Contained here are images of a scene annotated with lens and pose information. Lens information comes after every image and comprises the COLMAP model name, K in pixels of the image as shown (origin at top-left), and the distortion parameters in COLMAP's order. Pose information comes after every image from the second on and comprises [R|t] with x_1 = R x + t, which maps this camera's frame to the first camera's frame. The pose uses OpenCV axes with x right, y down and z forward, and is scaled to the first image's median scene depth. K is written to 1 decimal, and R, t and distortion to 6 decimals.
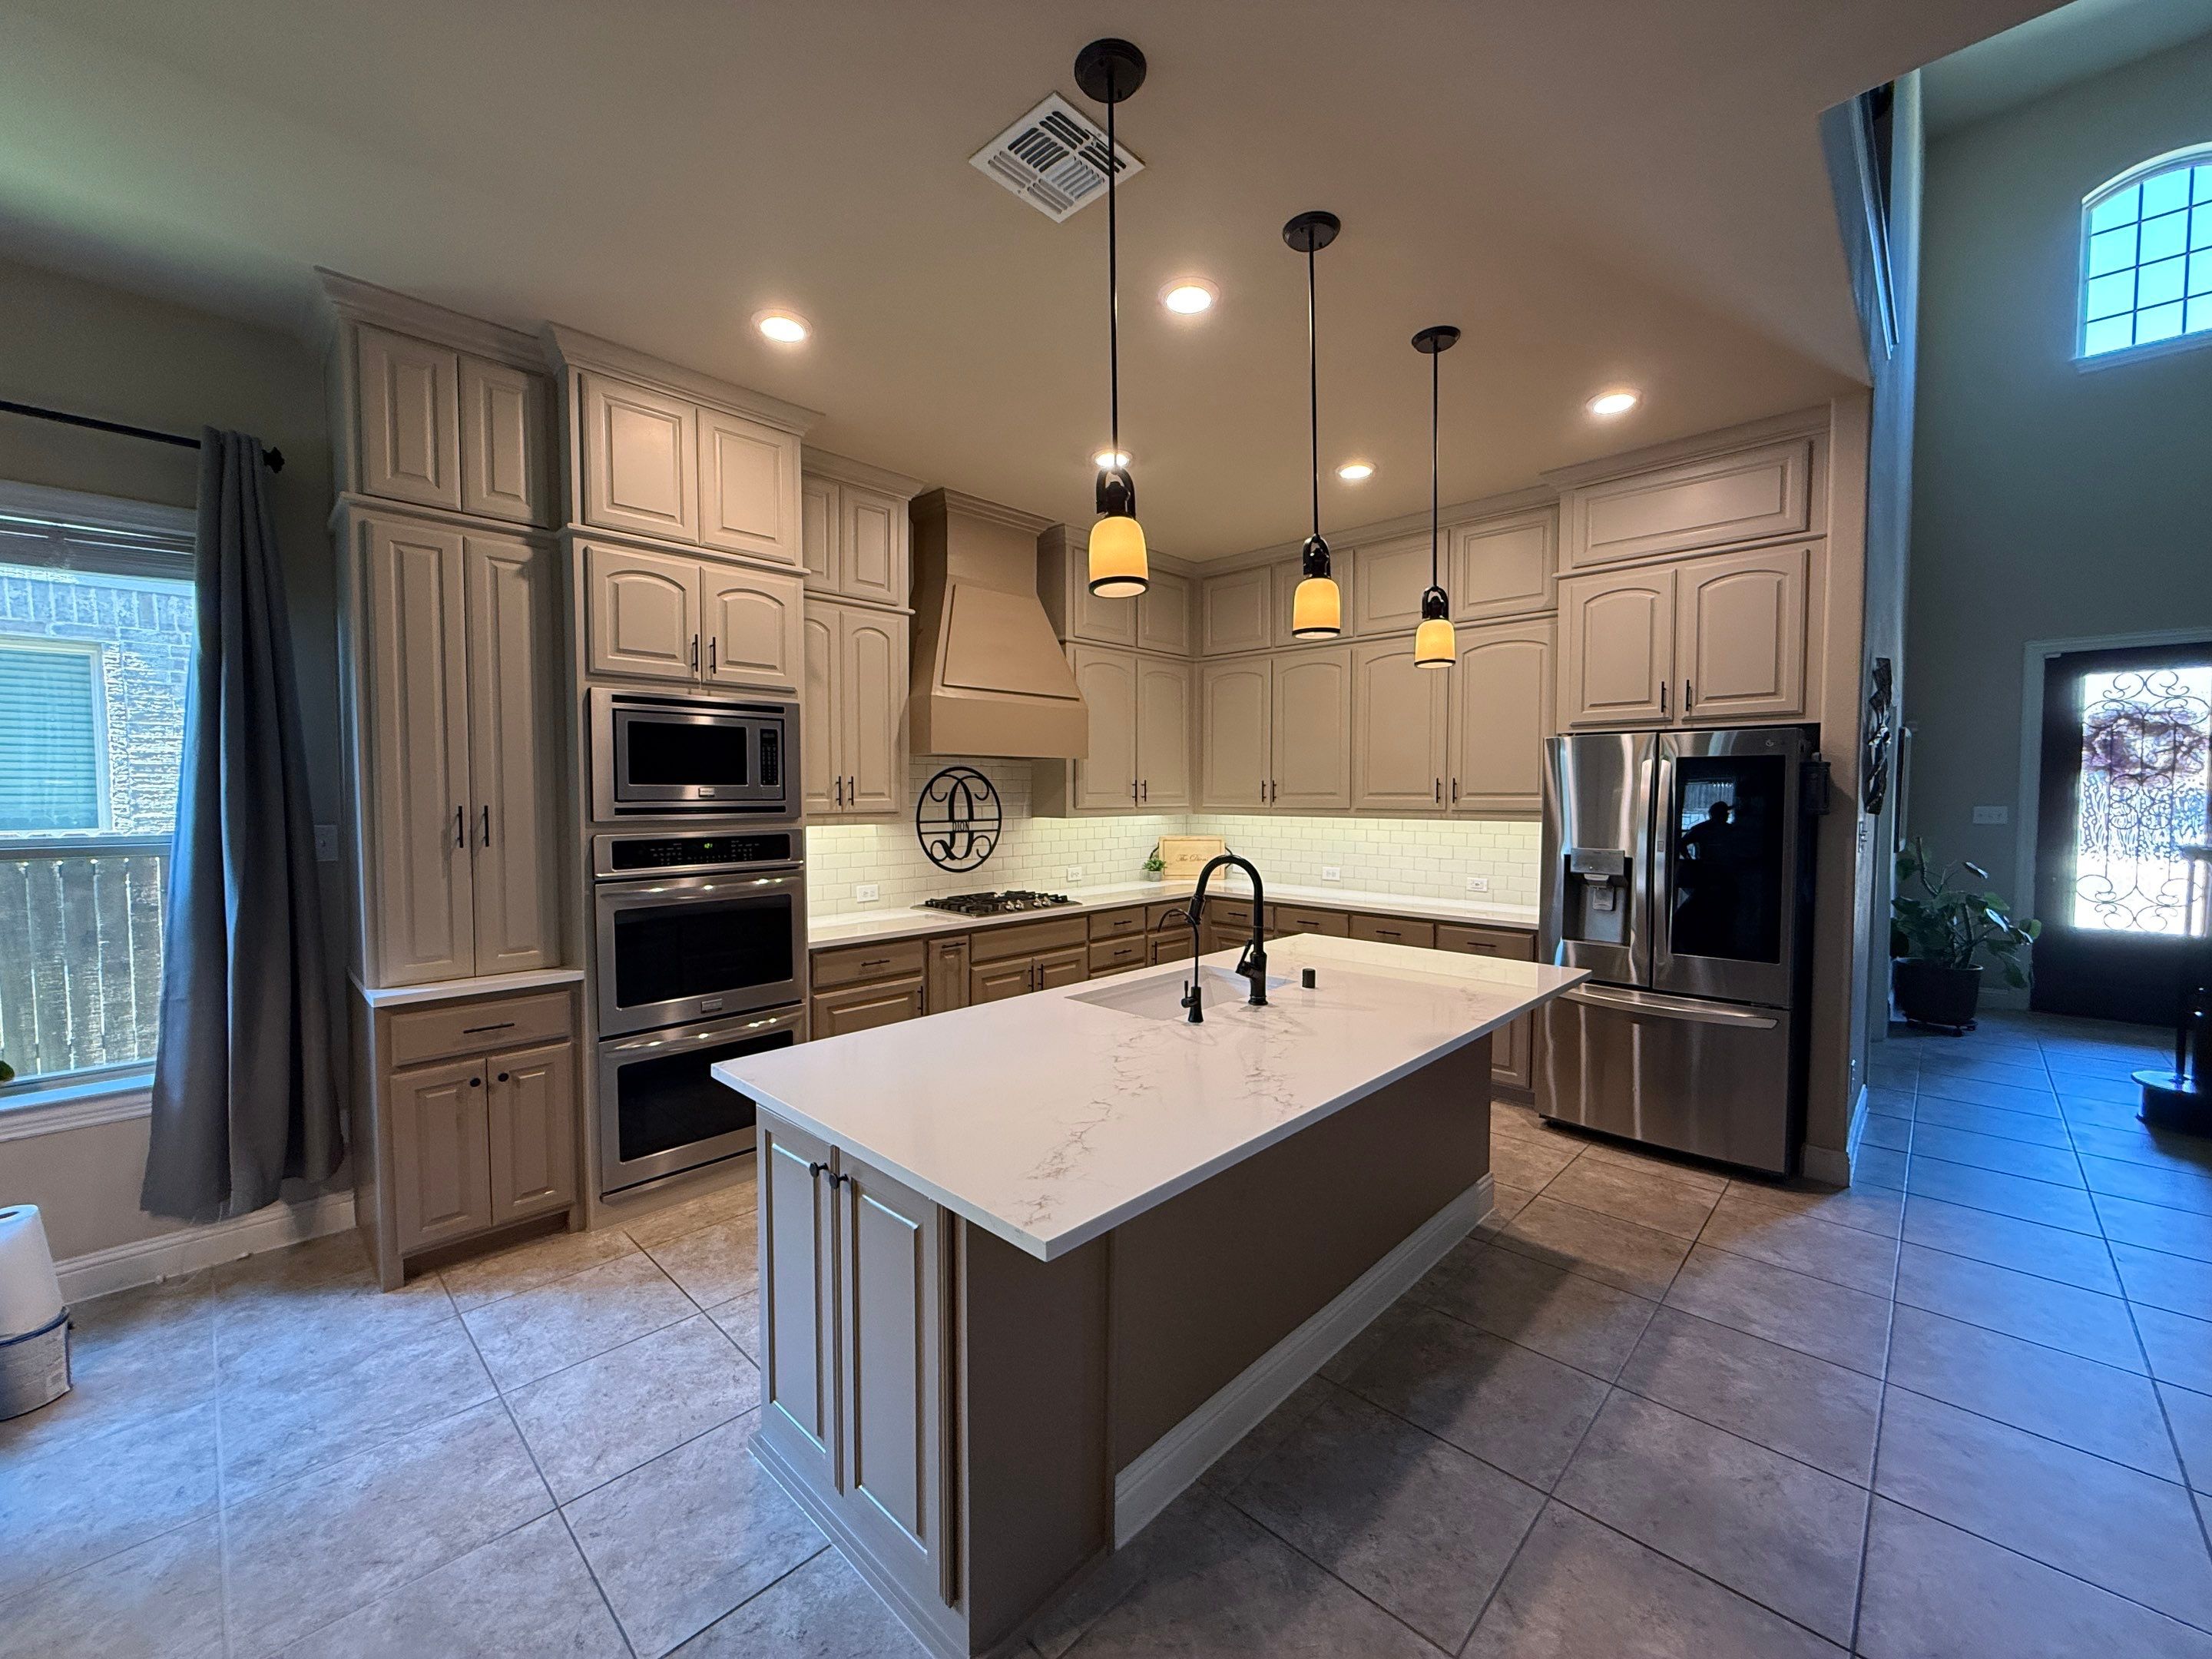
lens RADIAL K [[880.5, 0, 1097.5], [0, 880.5, 827.5], [0, 0, 1]] dist [-0.002386, 0.000503]
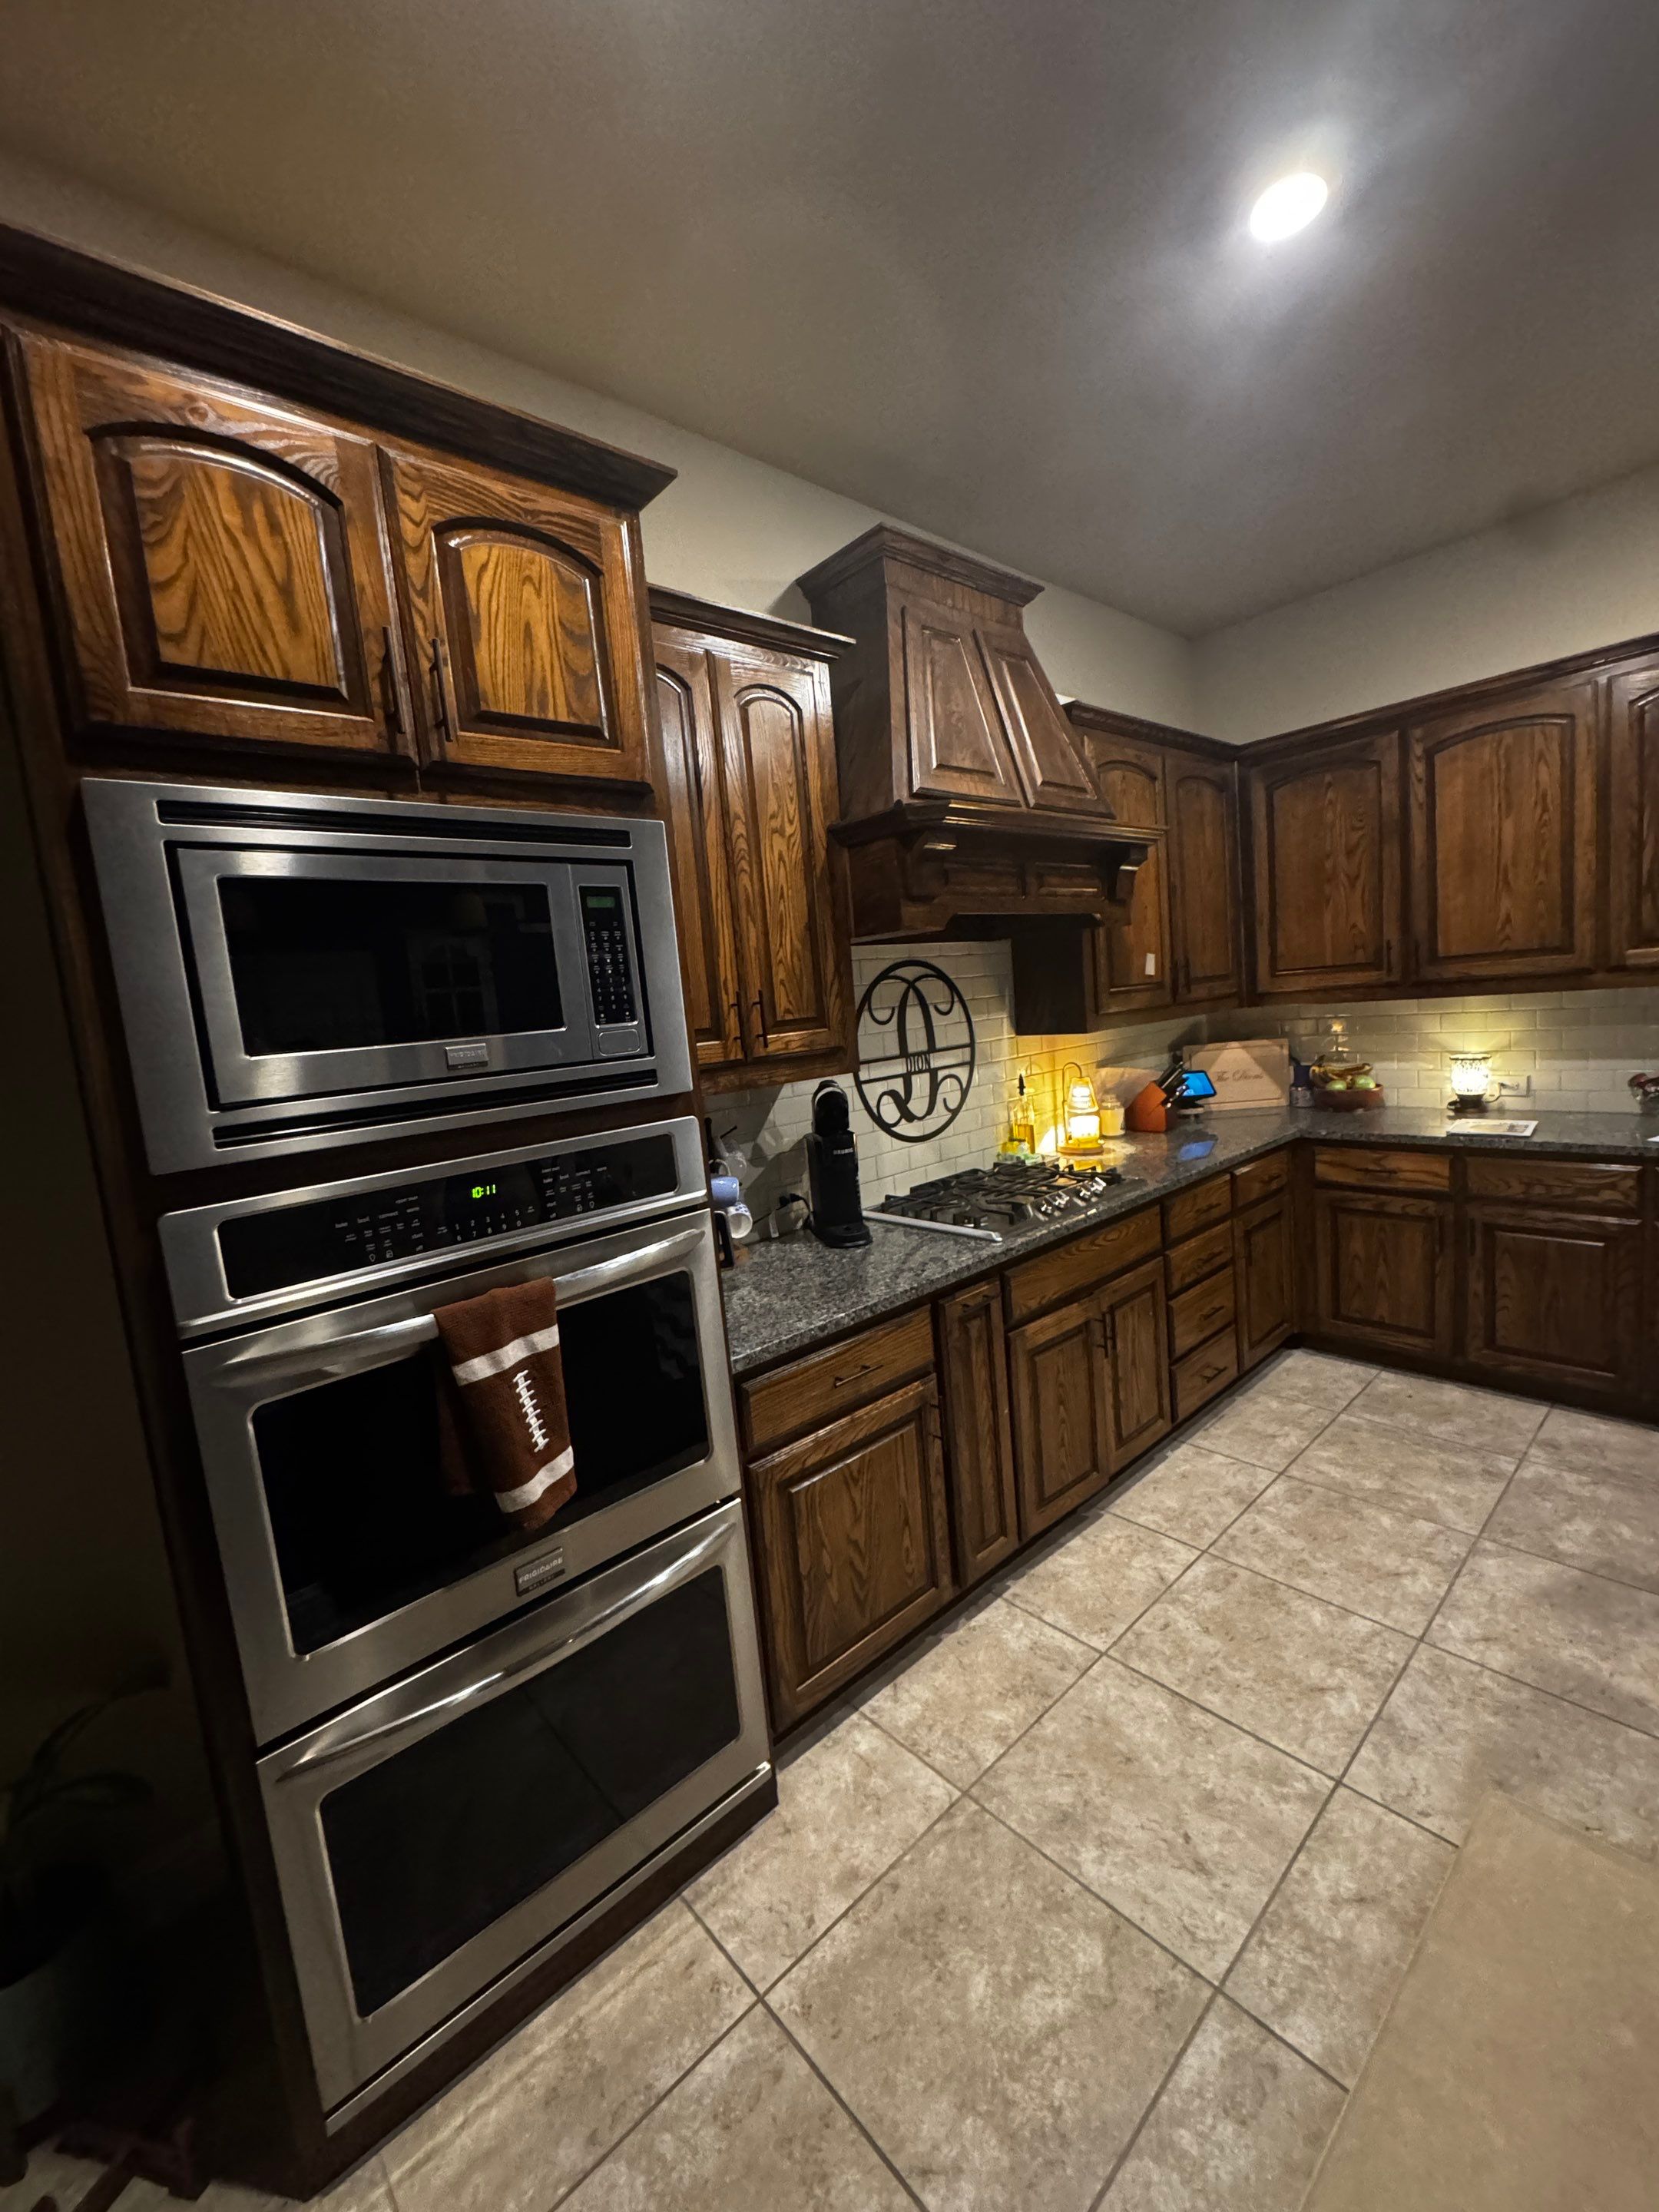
lens RADIAL K [[880.5, 0, 829.5], [0, 880.5, 1104.9], [0, 0, 1]] dist [-0.002386, 0.000503]
pose [[0.993372, -0.081207, -0.081353, -0.279819], [0.087311, 0.993390, 0.074524, -0.036810], [0.074763, -0.081133, 0.993895, 0.684686]]
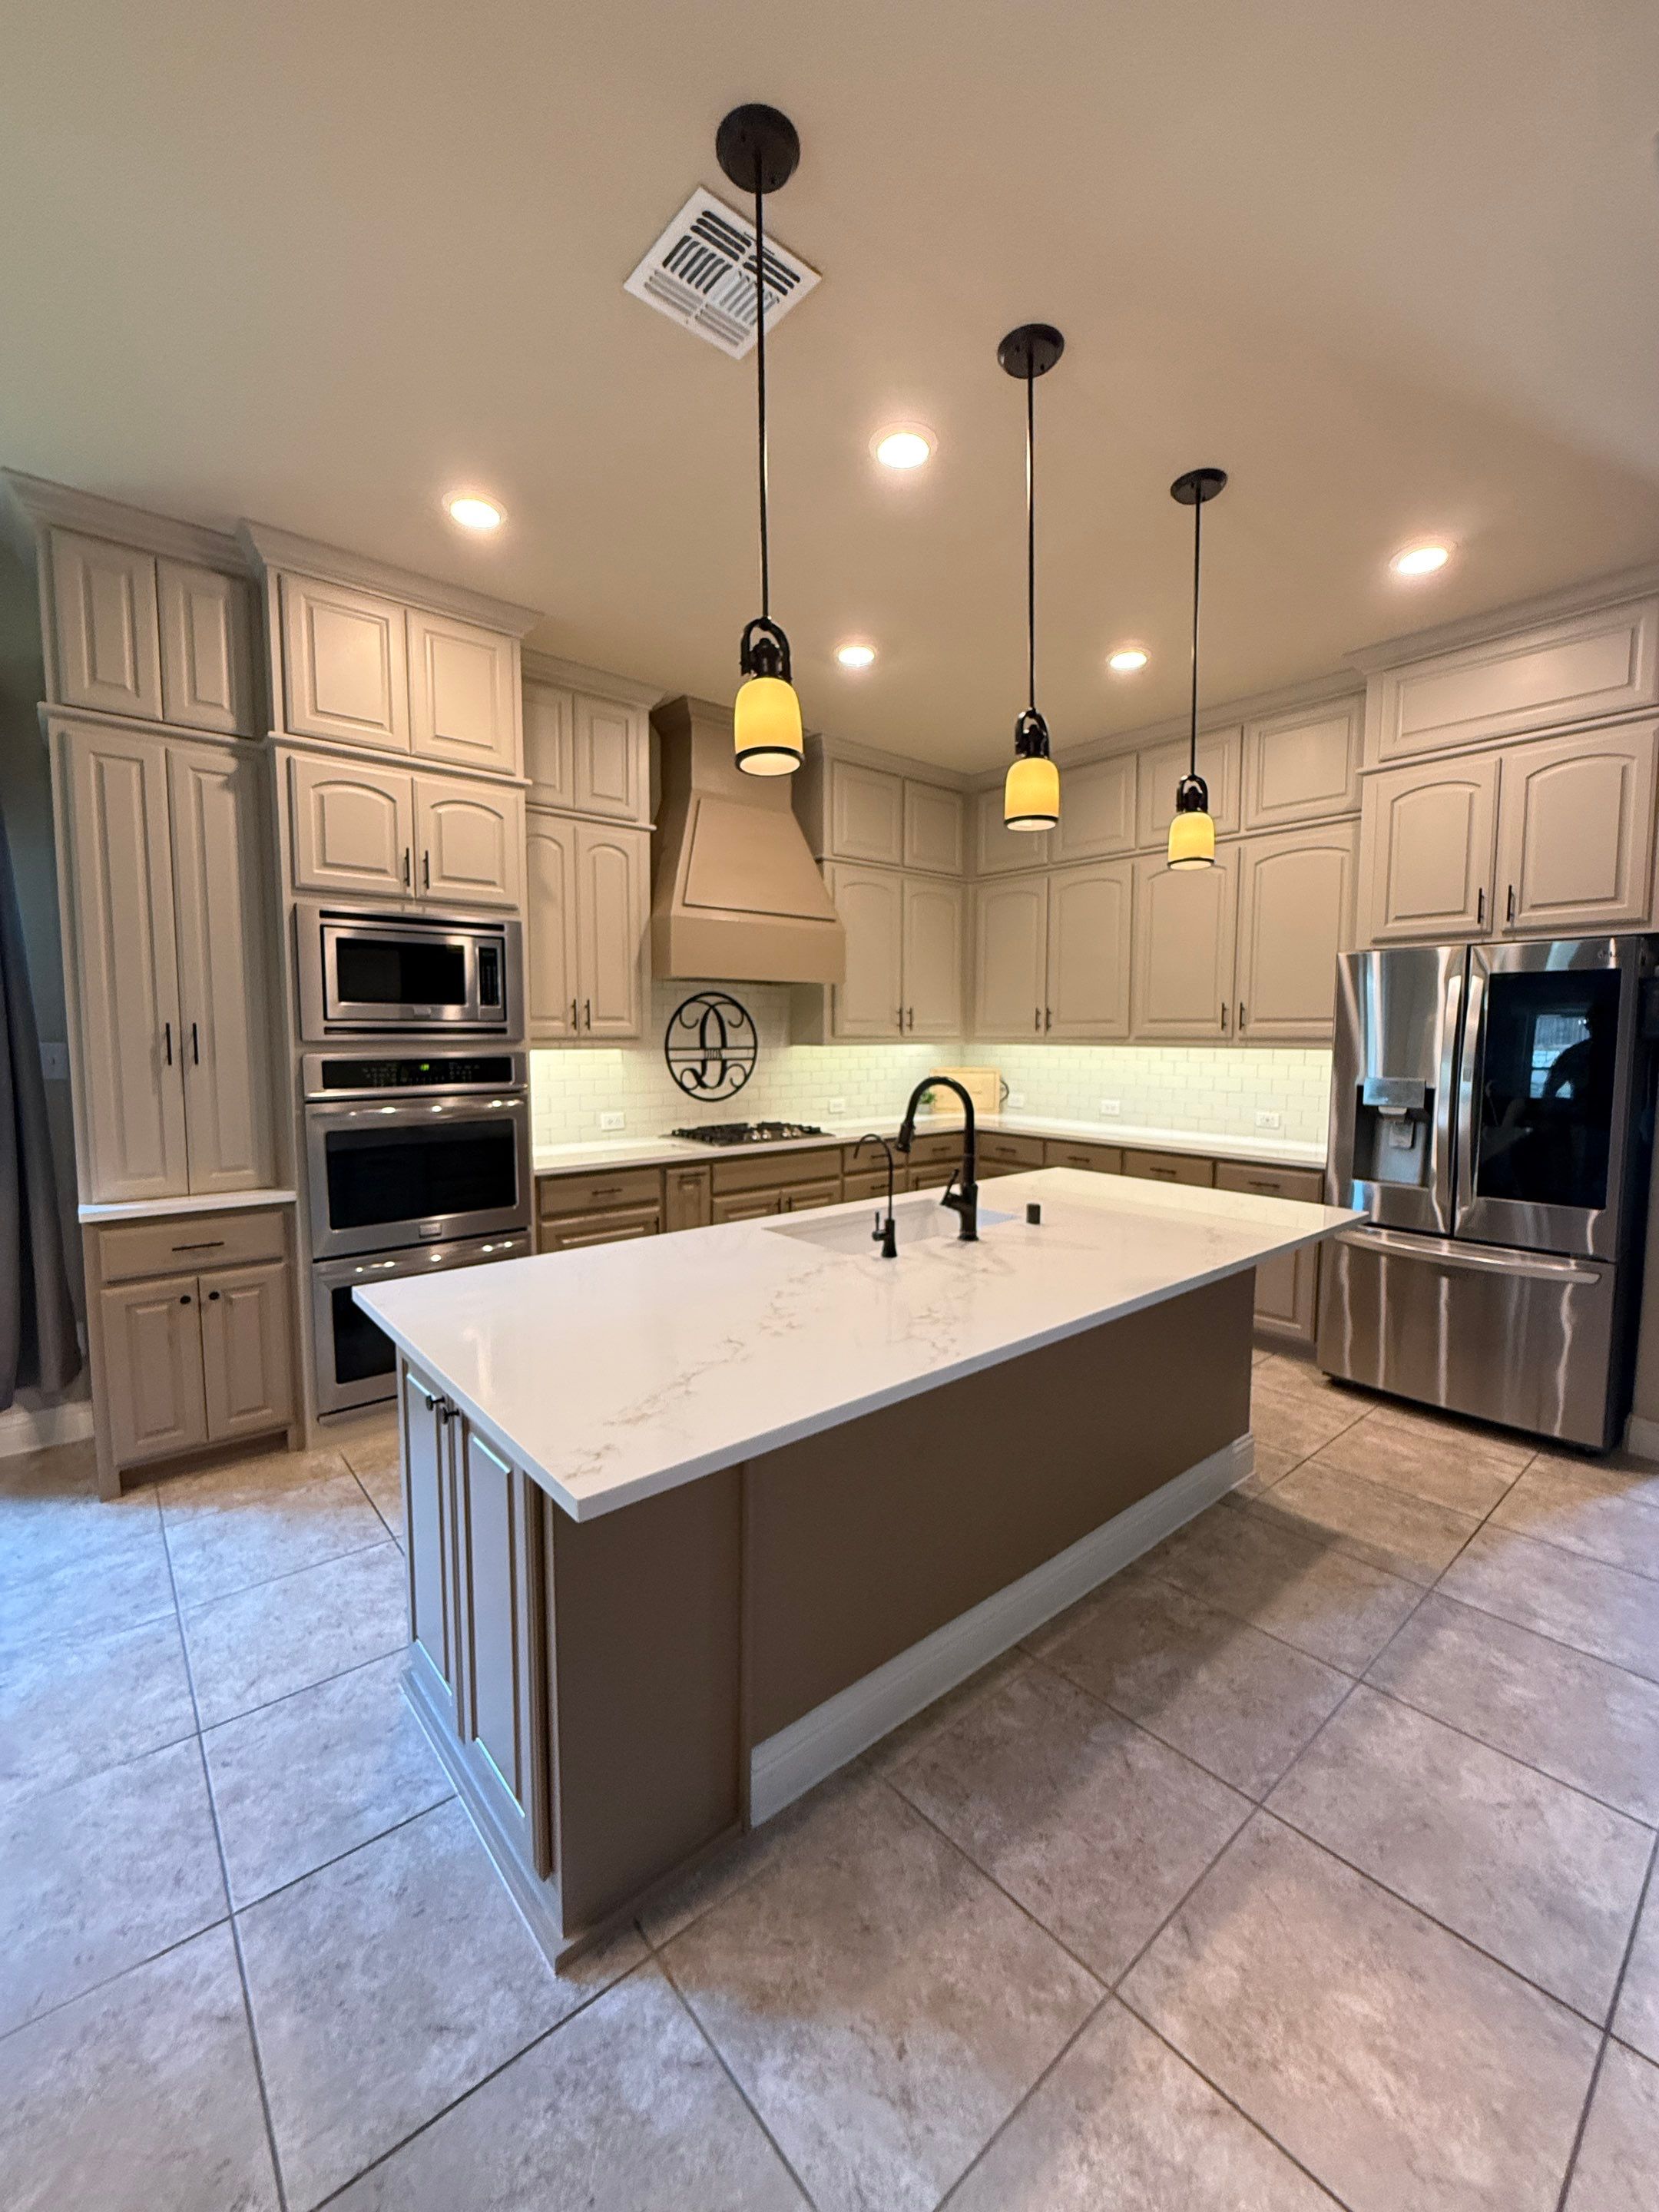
lens RADIAL K [[880.5, 0, 830.8], [0, 880.5, 1099.6], [0, 0, 1]] dist [-0.002386, 0.000503]
pose [[0.995591, 0.009001, -0.093363, 0.107992], [-0.005527, 0.999285, 0.037405, 0.019593], [0.093633, -0.036725, 0.994929, 0.076484]]
